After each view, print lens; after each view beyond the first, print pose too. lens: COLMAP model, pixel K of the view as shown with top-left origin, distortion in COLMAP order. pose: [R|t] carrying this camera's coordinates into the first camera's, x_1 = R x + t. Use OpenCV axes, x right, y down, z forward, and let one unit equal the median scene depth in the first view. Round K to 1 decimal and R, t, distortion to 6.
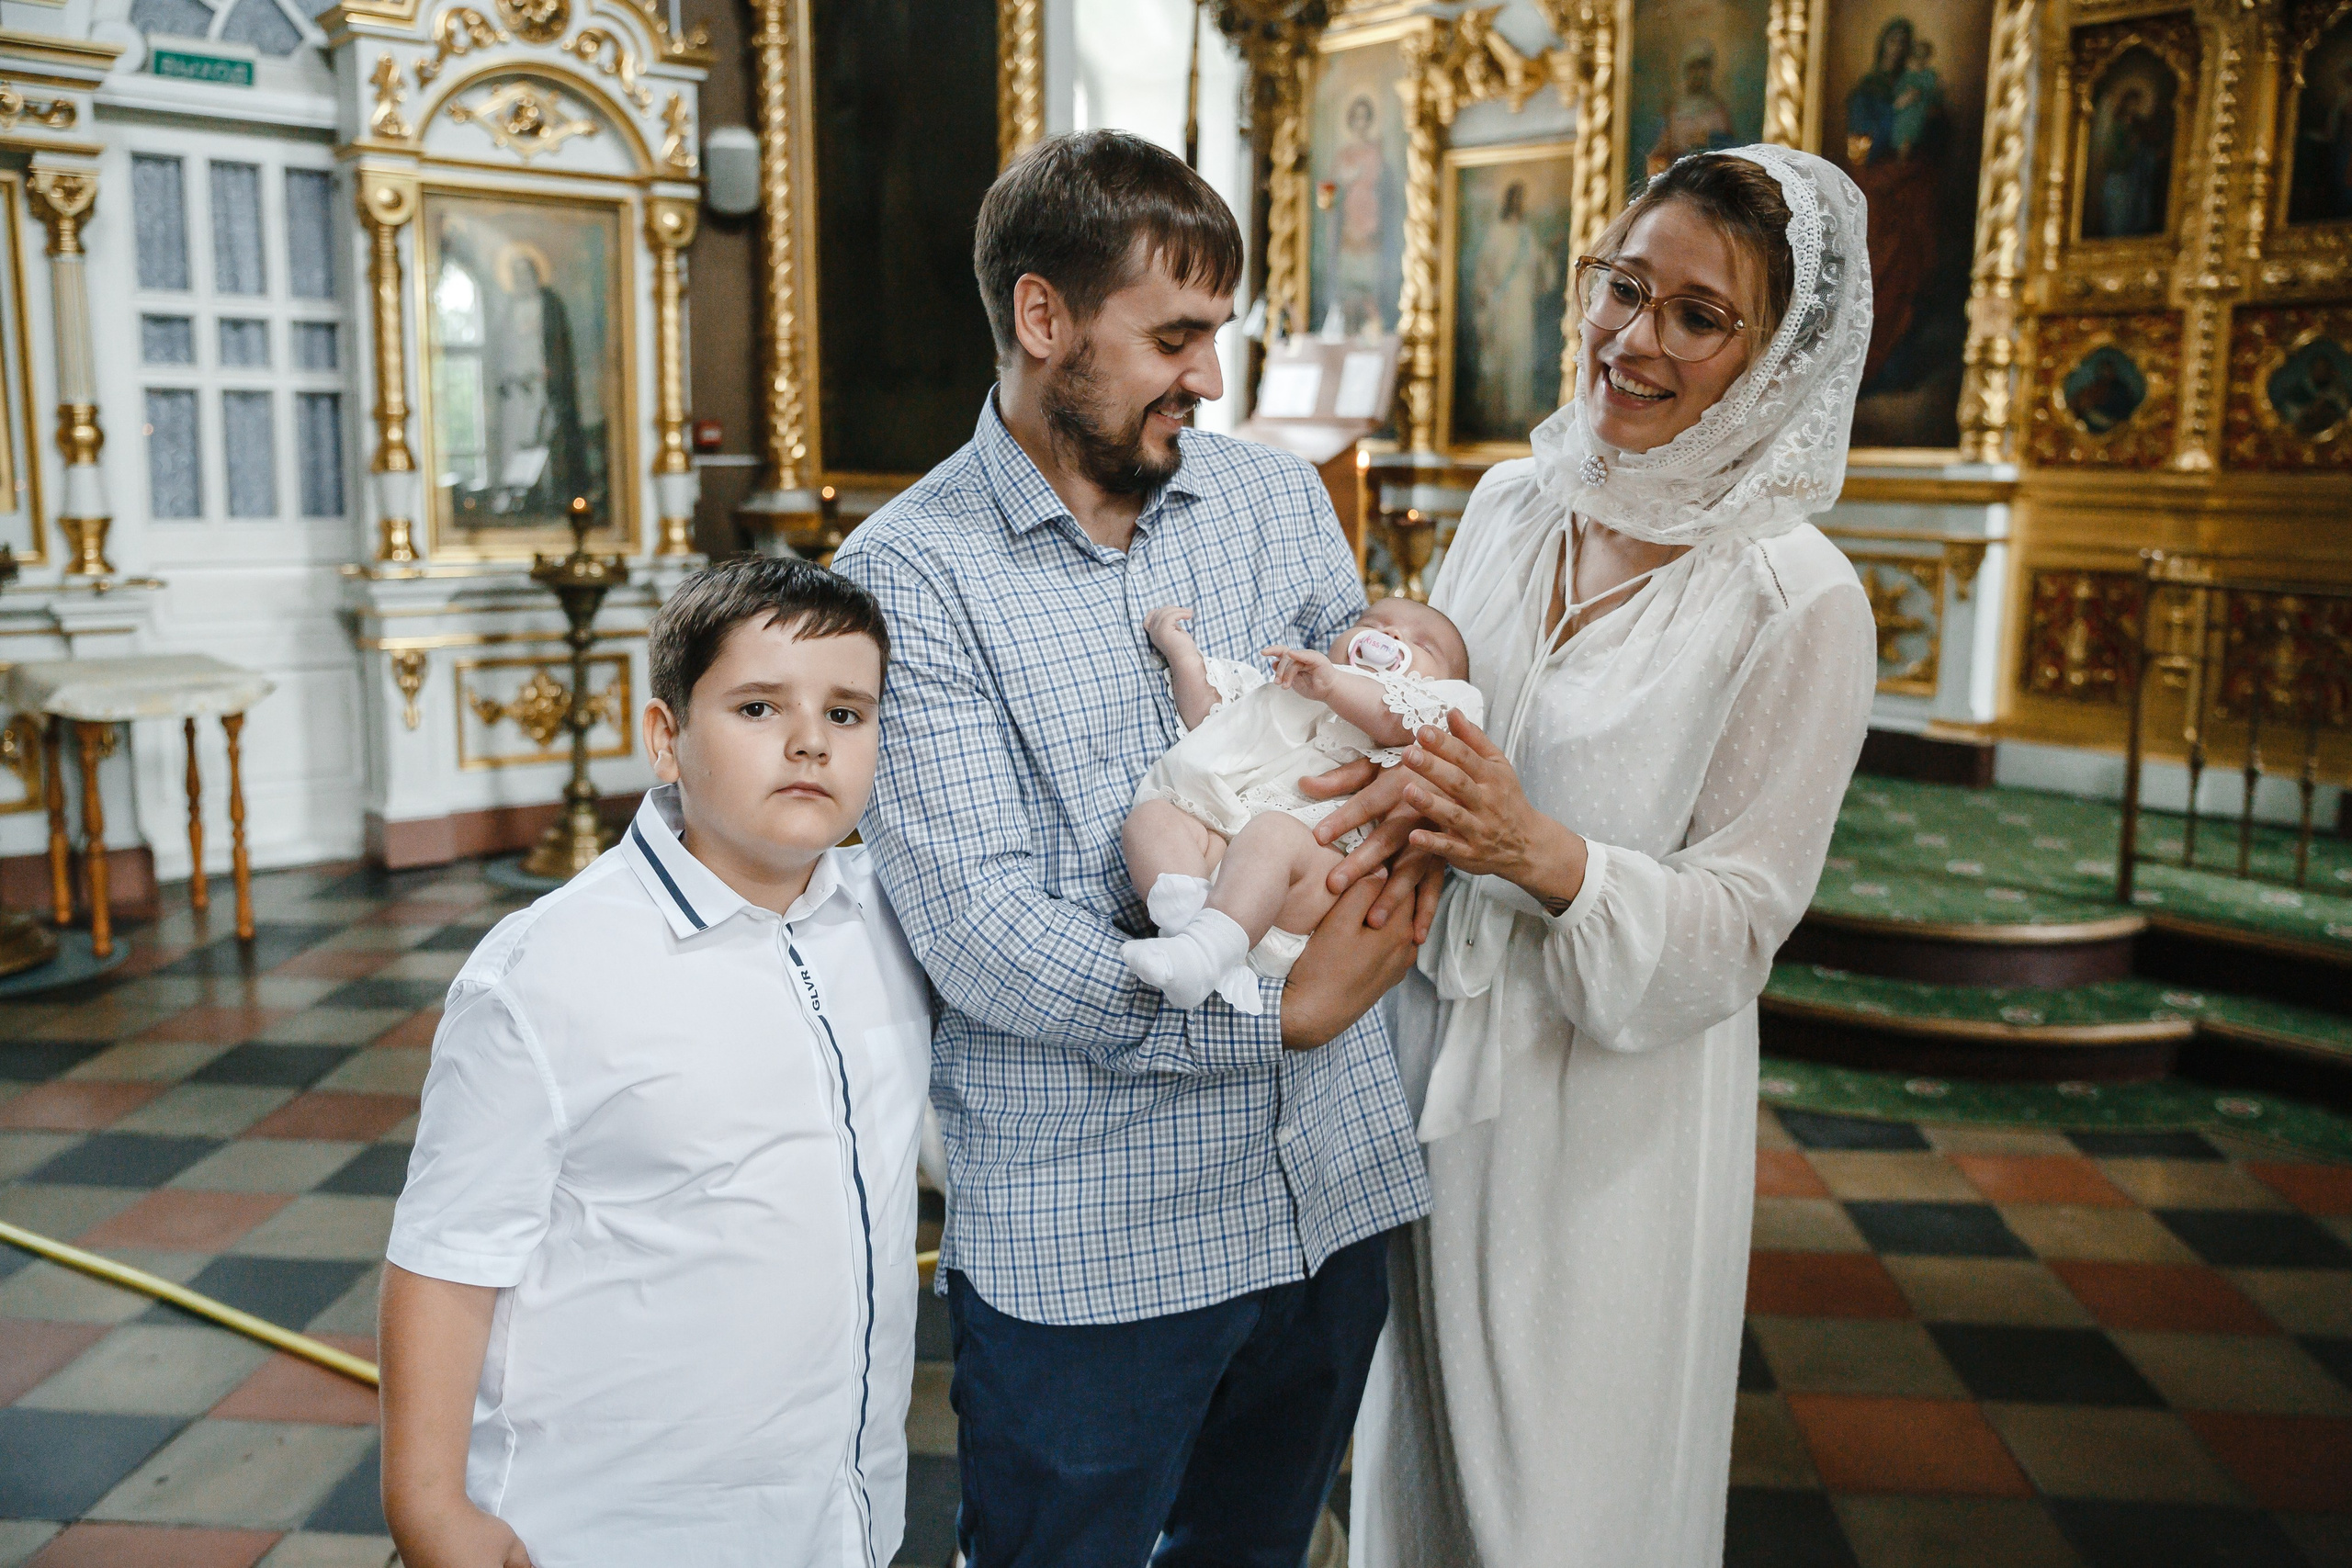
lens RADIAL K [[1998.5, 0, 1220.1], [0, 1998.5, 796.1], [0, 0, 1]] dist [-0.107498, 0.161178]
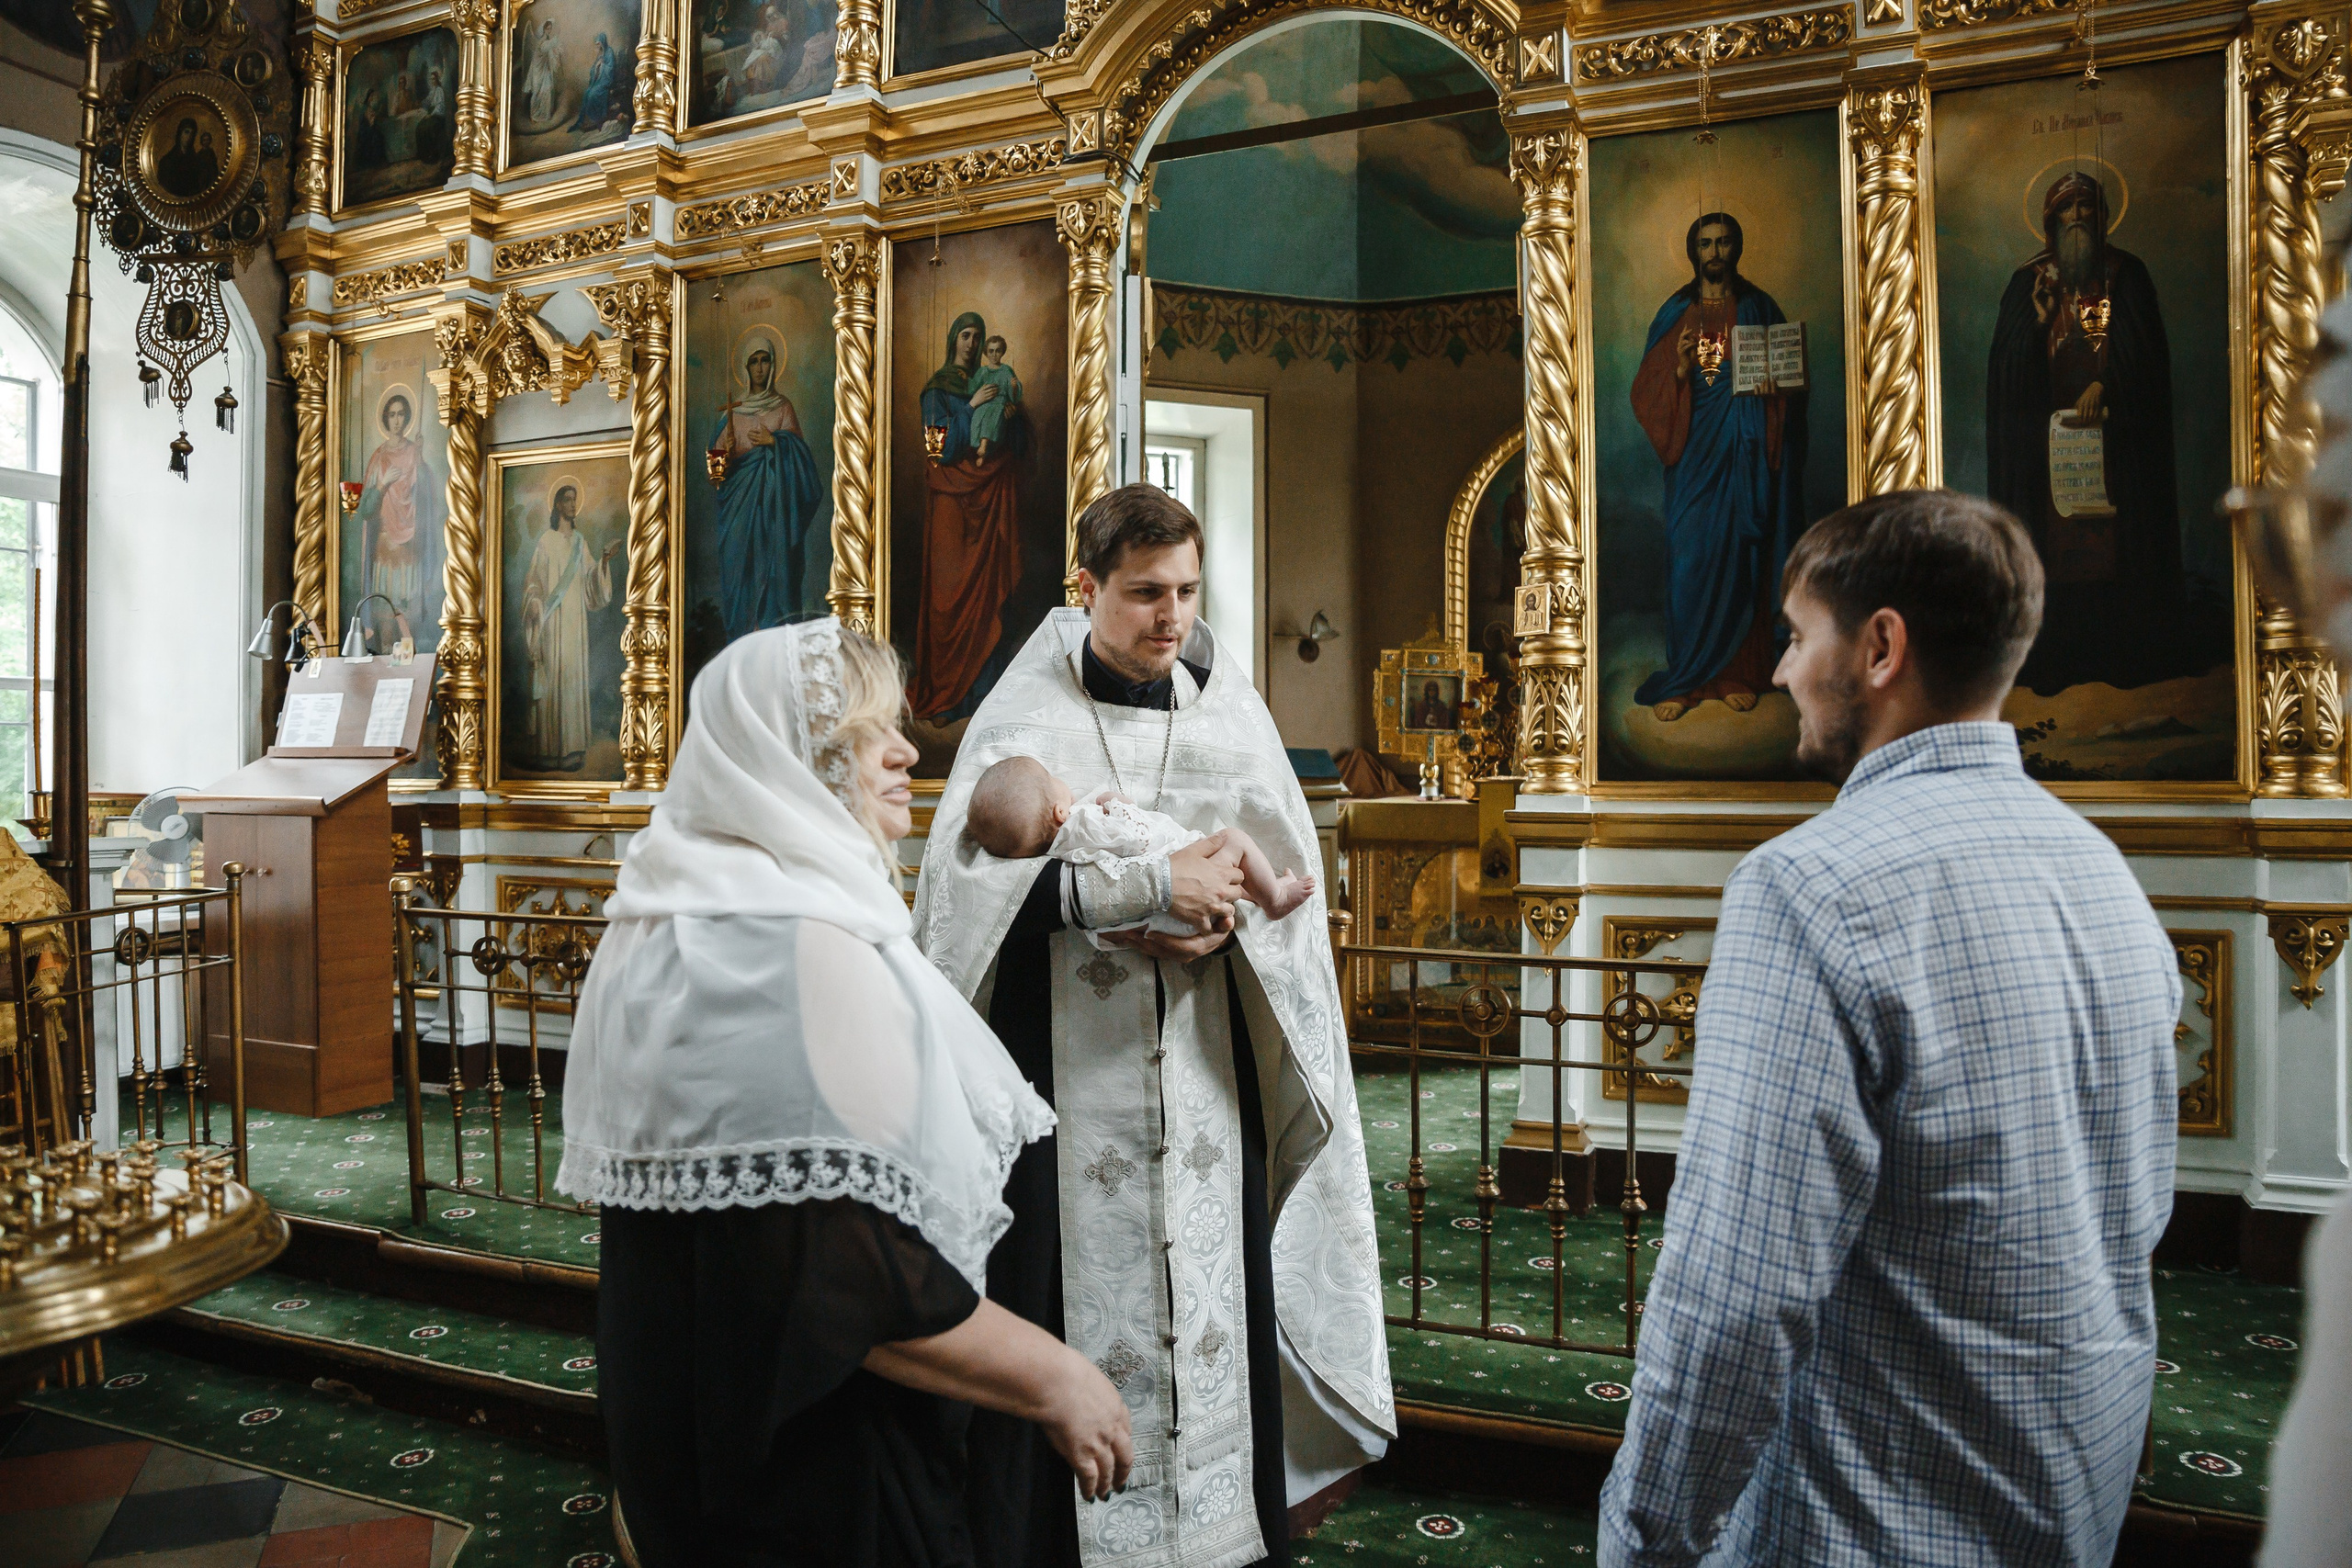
lens RADIAL K [[1698.5, 0, 1133.4], [0, 1698.5, 800.3], [0, 0, 1]] dist [-0.133534, 0.103475]
pose [[0.918842, -0.014097, 0.394374, 0.085962], [0.077213, 0.986468, -0.144635, -0.043377], [-0.386998, 0.163348, 0.907496, 0.245746]]
